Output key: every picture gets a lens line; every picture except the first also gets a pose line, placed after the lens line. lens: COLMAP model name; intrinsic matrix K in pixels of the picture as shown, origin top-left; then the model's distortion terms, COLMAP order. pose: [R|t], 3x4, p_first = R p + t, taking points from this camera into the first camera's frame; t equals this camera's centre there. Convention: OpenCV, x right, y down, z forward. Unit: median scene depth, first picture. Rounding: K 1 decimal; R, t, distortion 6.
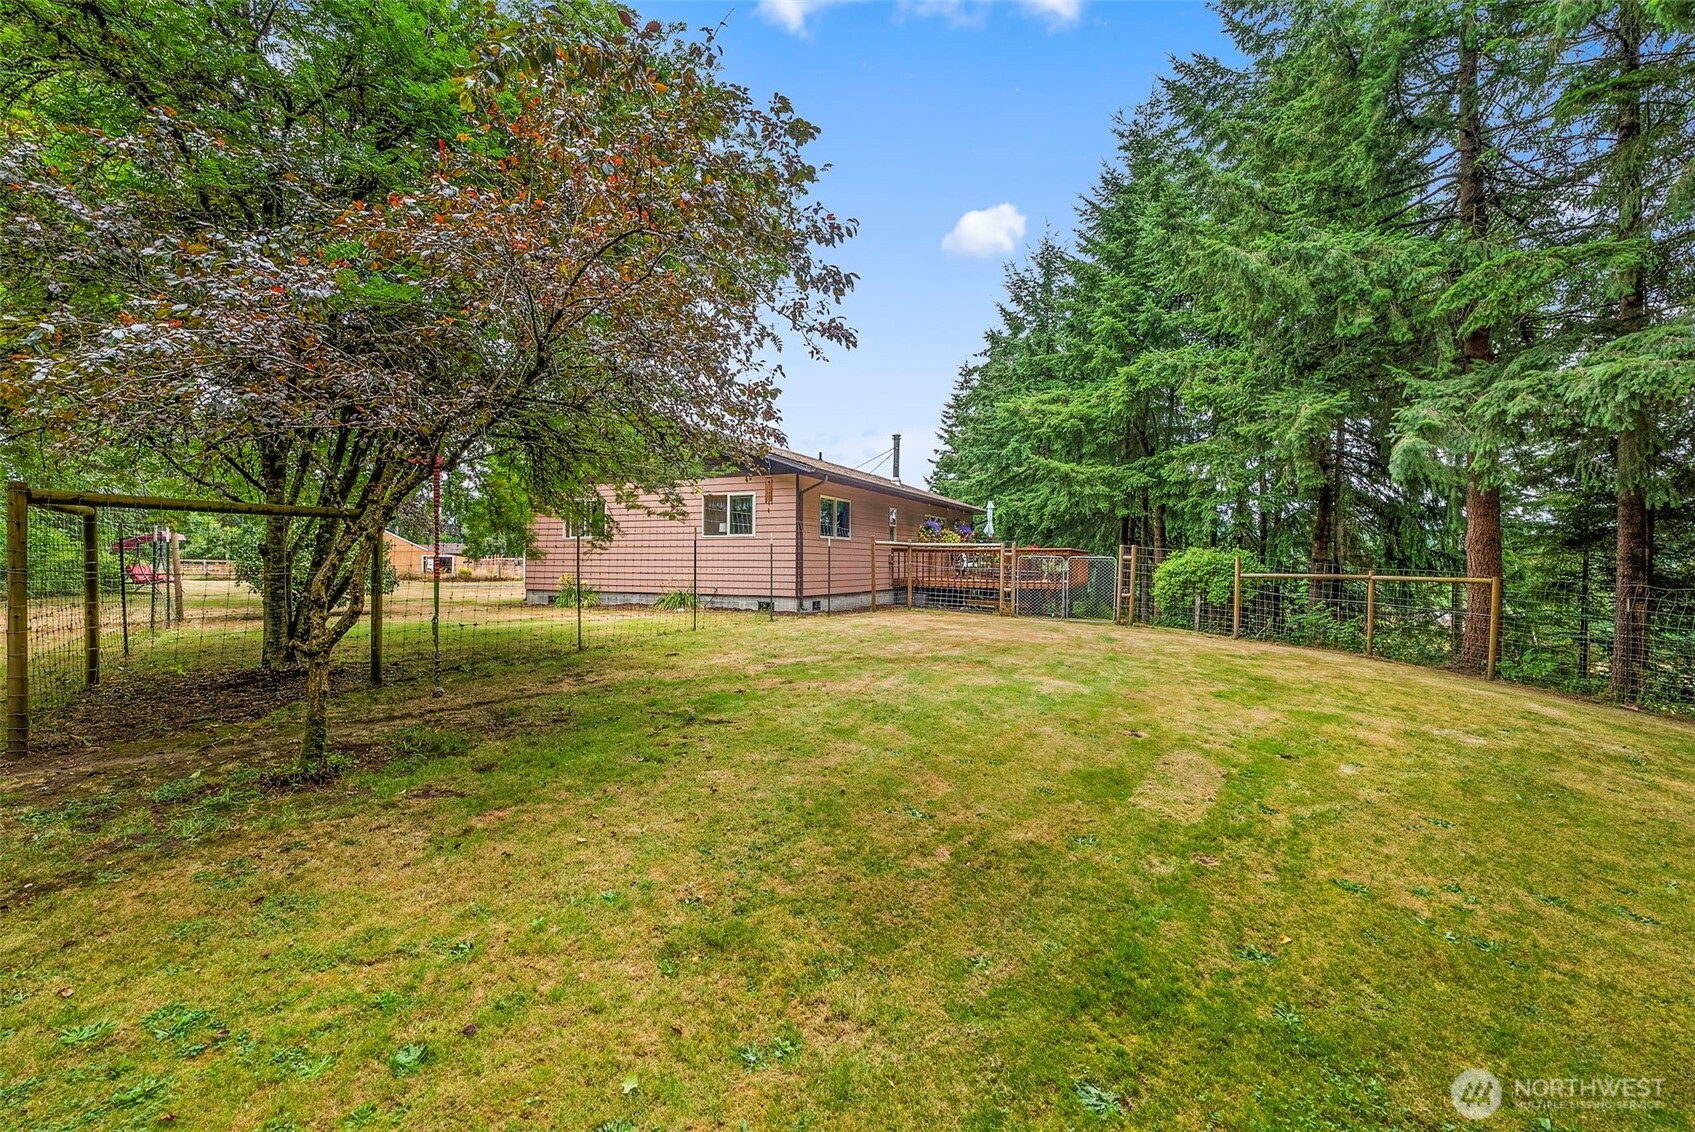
lens RADIAL K [[773.5, 0, 847.5], [0, 773.5, 566.0], [0, 0, 1]] dist [0.000314, 0.000297]
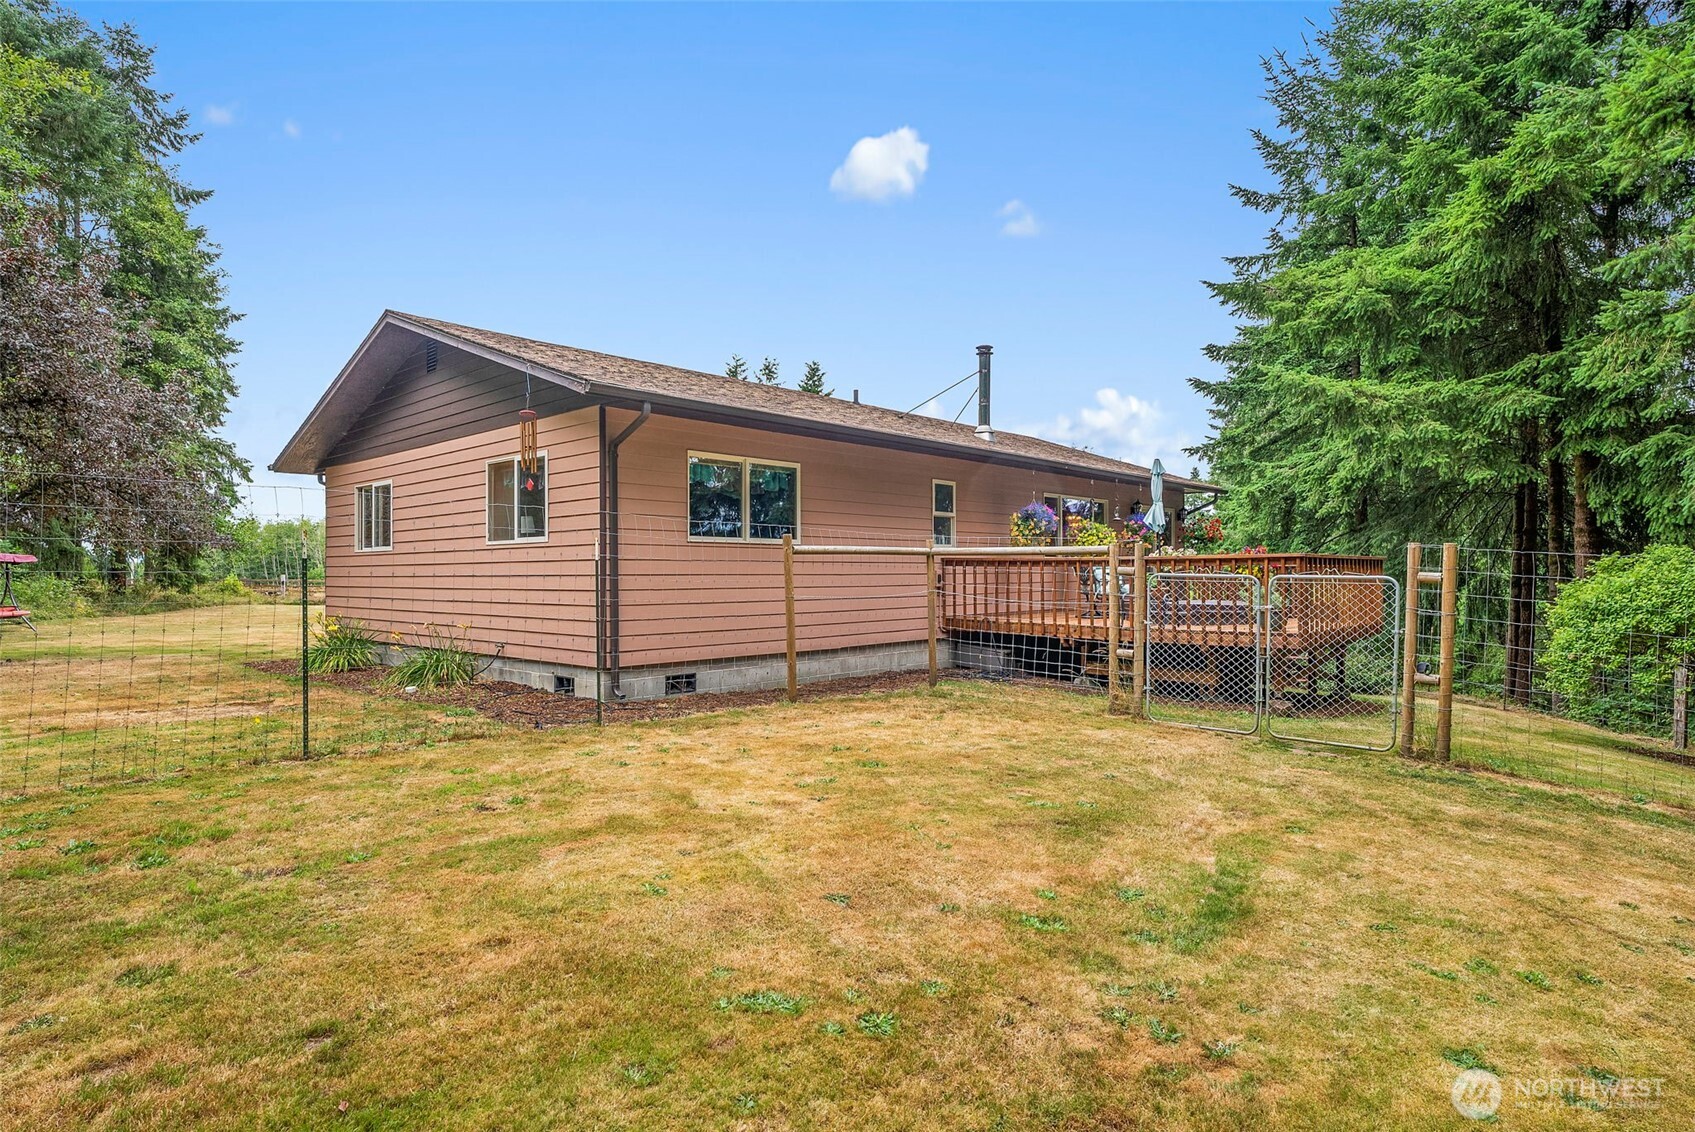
lens RADIAL K [[922.2, 0, 847.5], [0, 922.2, 566.0], [0, 0, 1]] dist [0.004492, 0.001831]
pose [[0.949727, -0.010232, -0.312911, 0.168333], [0.007518, 0.999923, -0.009878, -0.010526], [0.312988, 0.007029, 0.949731, 0.350669]]
